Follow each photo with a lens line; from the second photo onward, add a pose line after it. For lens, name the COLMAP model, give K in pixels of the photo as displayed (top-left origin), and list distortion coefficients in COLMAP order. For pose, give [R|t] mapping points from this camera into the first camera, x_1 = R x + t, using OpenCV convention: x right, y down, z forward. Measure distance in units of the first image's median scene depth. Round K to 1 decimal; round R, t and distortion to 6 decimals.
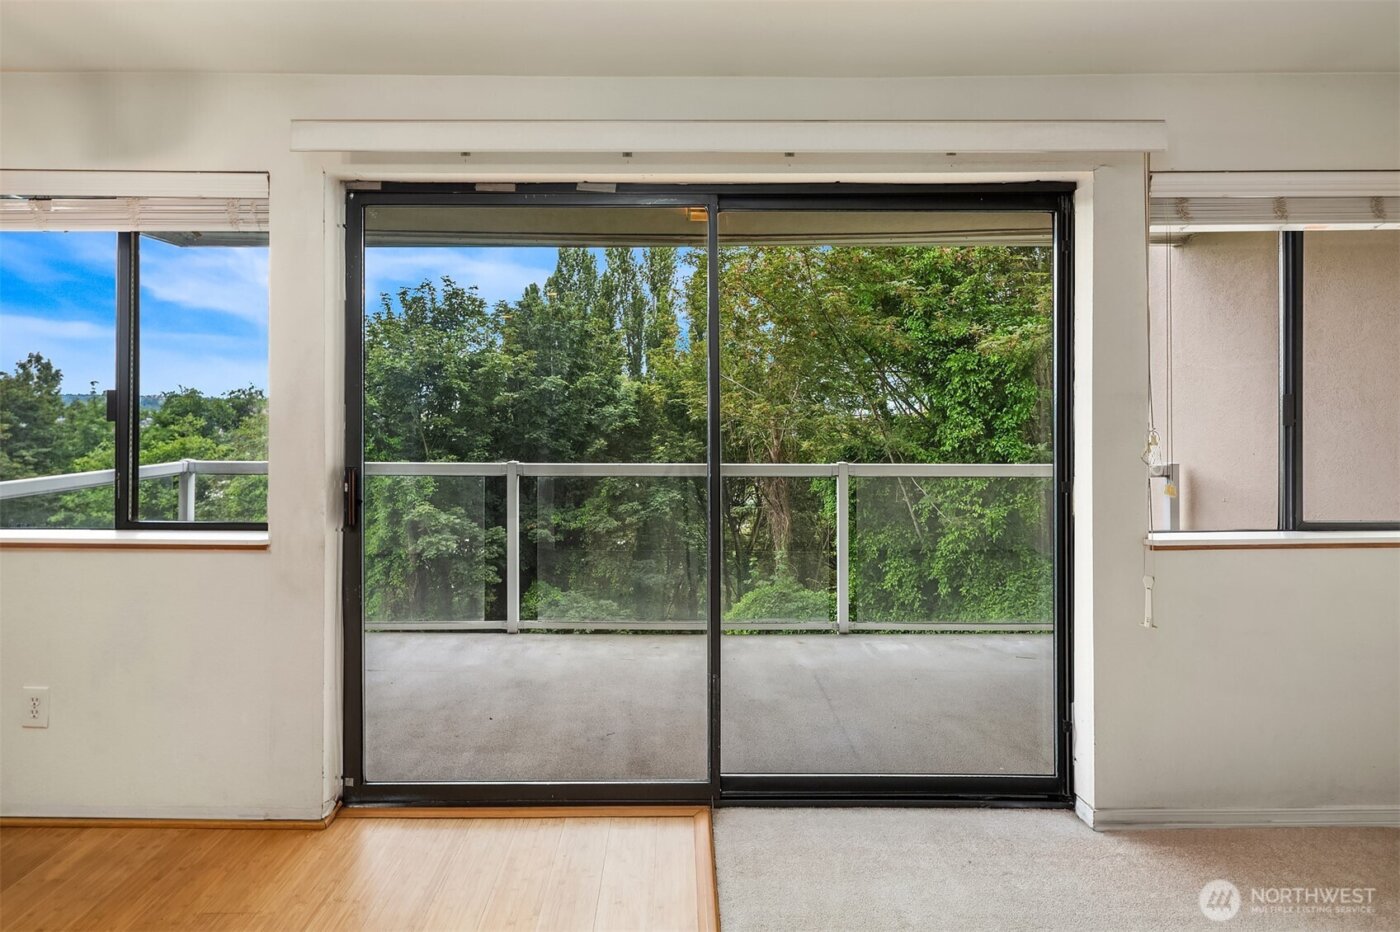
lens RADIAL K [[681.8, 0, 684.0], [0, 681.8, 397.2], [0, 0, 1]] dist [0.003417, -0.004466]
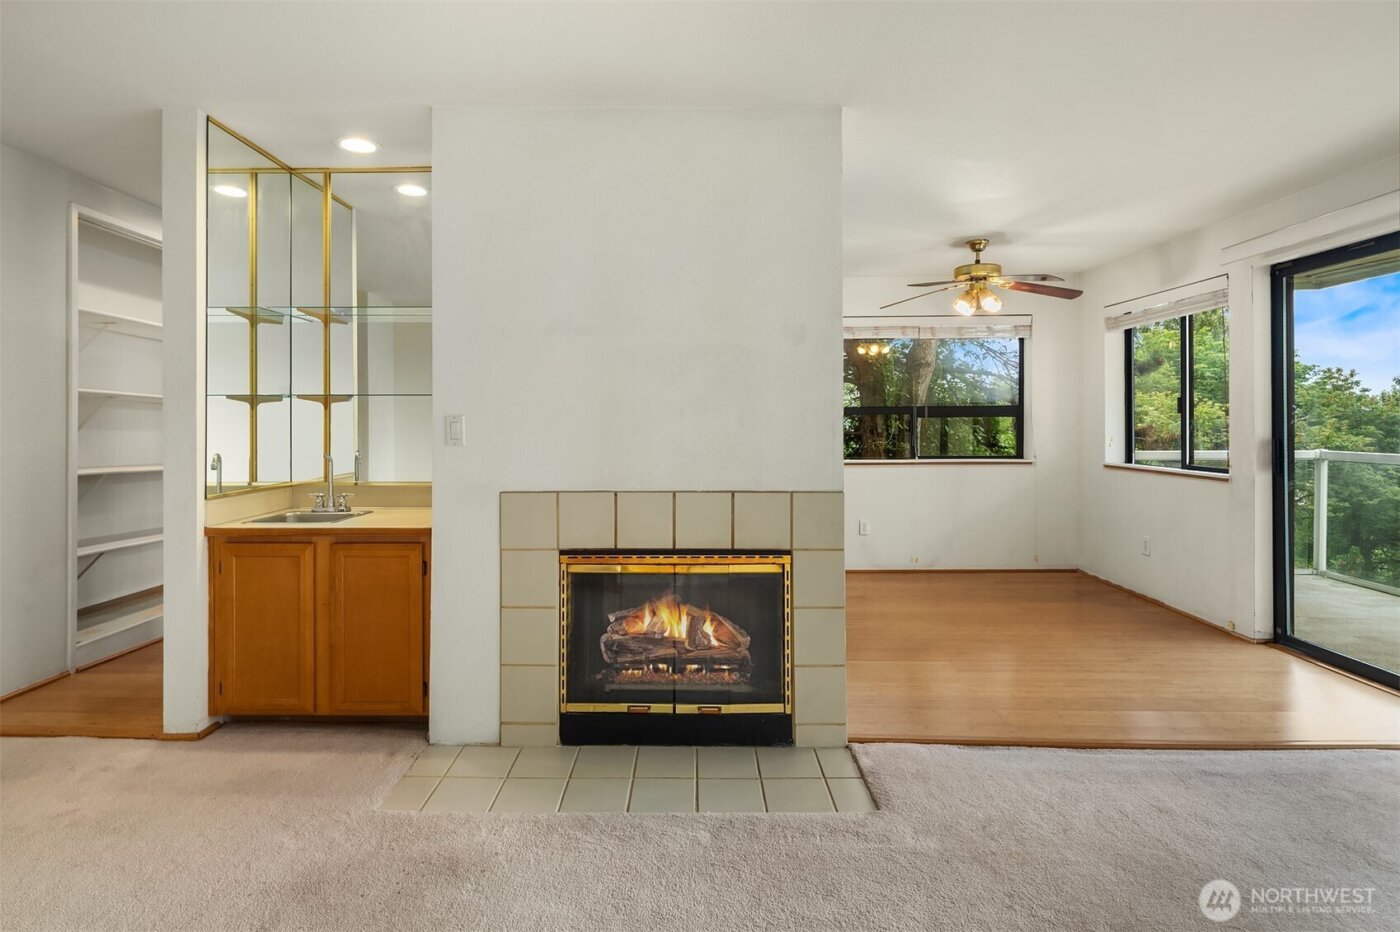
lens RADIAL K [[681.8, 0, 682.4], [0, 681.8, 423.1], [0, 0, 1]] dist [0.003417, -0.004466]
pose [[-0.029729, -0.001610, -0.999557, 0.206980], [0.013595, 0.999906, -0.002015, 0.008080], [0.999466, -0.013649, -0.029704, -0.066289]]
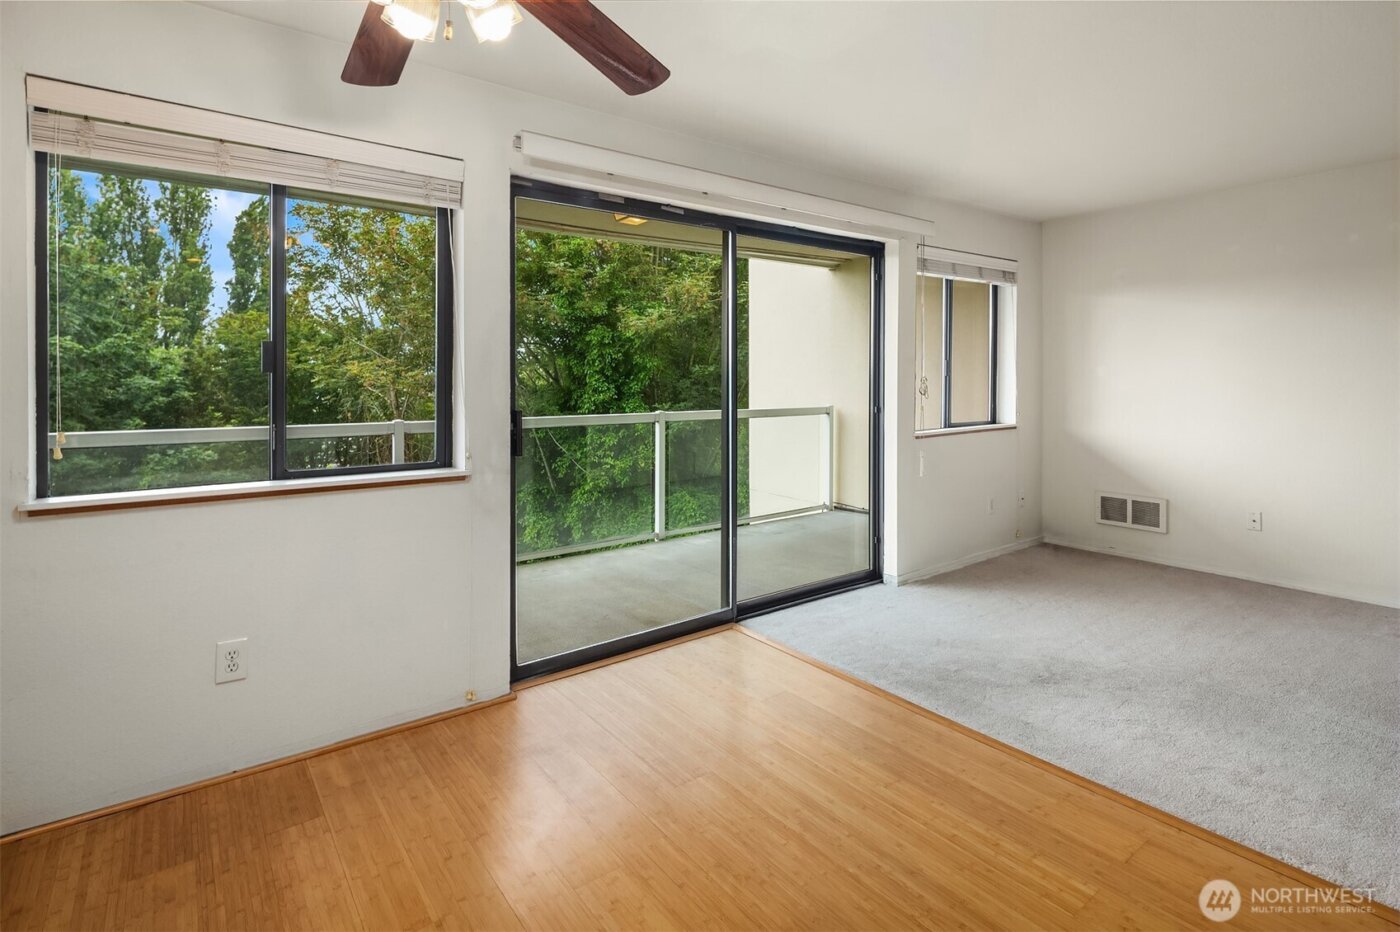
lens RADIAL K [[681.8, 0, 686.3], [0, 681.8, 378.9], [0, 0, 1]] dist [0.003417, -0.004466]
pose [[0.806003, -0.003785, 0.591900, -0.164818], [-0.005011, 0.999900, 0.013217, 0.004918], [-0.591891, -0.013619, 0.805903, -0.029712]]
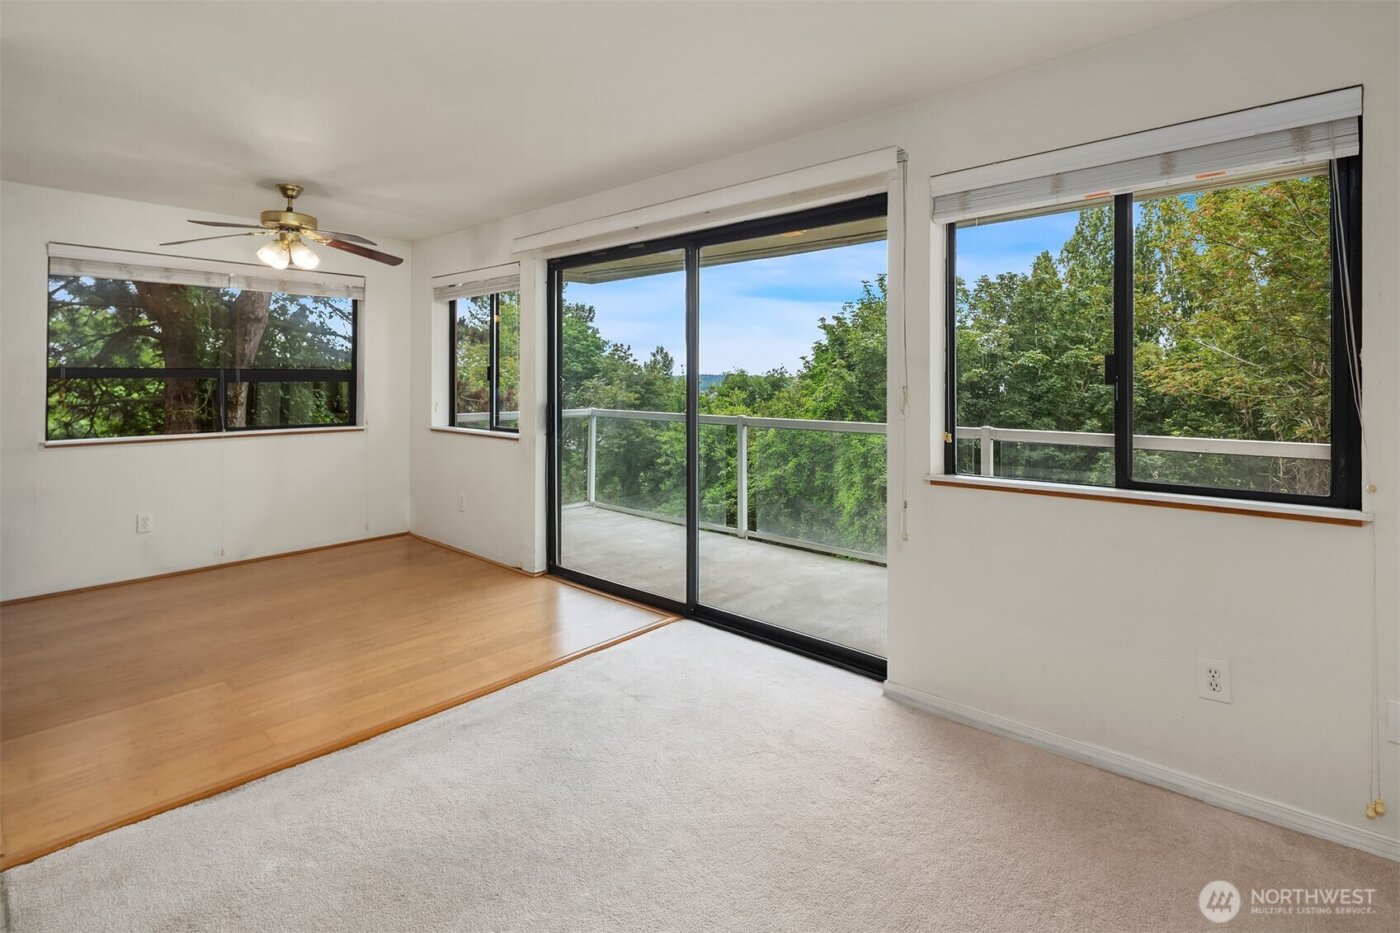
lens RADIAL K [[681.8, 0, 693.0], [0, 681.8, 379.5], [0, 0, 1]] dist [0.003417, -0.004466]
pose [[0.740698, -0.002732, -0.671833, 0.198555], [0.006960, 0.999969, 0.003607, 0.004610], [0.671802, -0.007348, 0.740694, -0.032759]]
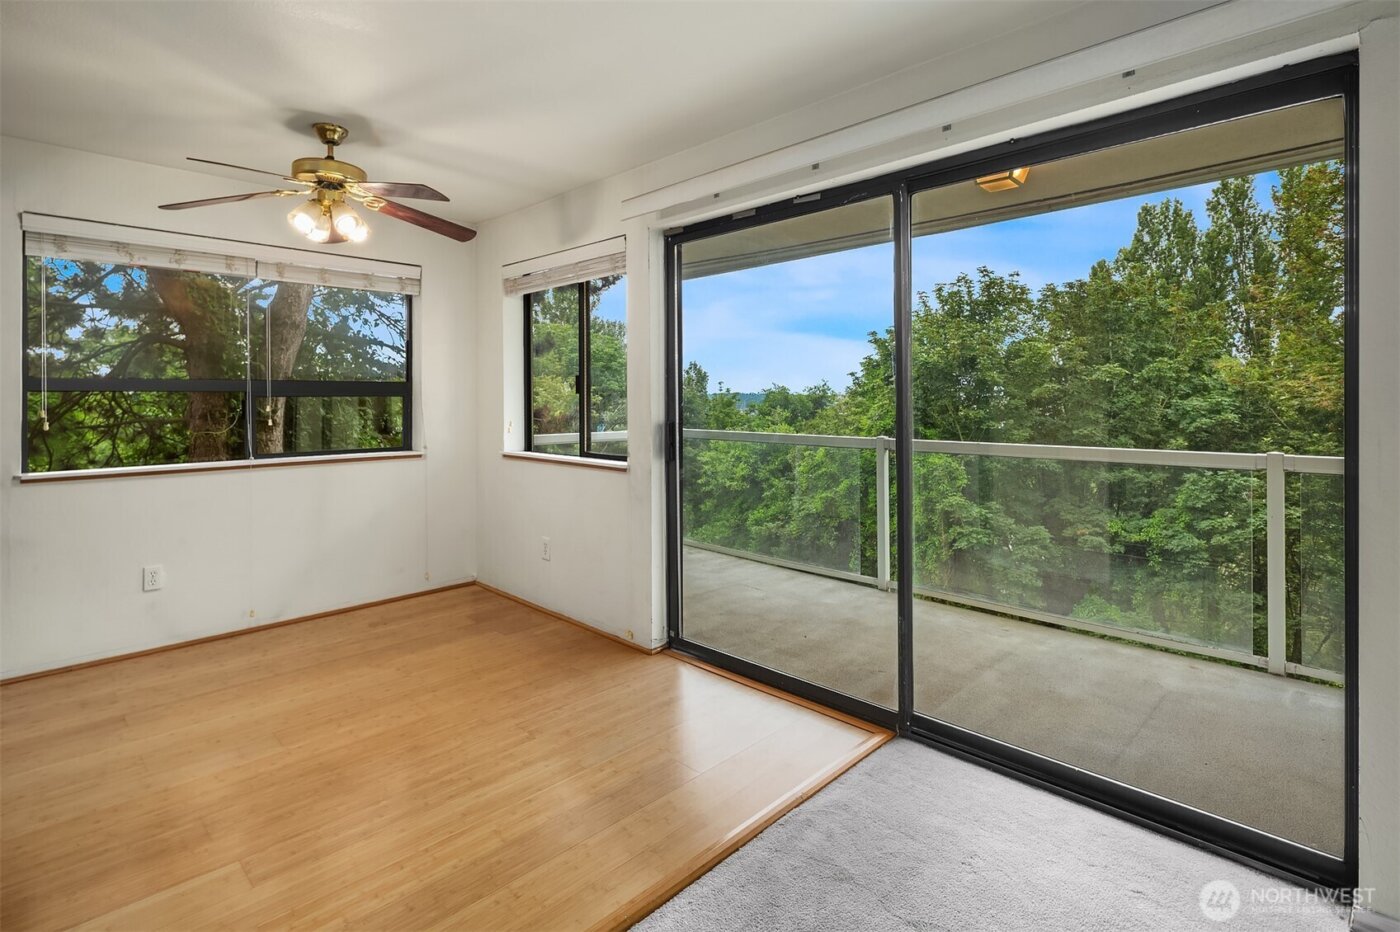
lens RADIAL K [[681.8, 0, 681.7], [0, 681.8, 404.8], [0, 0, 1]] dist [0.003417, -0.004466]
pose [[0.699984, -0.000137, -0.714159, 0.101954], [0.012773, 0.999842, 0.012327, 0.007760], [0.714045, -0.017751, 0.699875, -0.003555]]
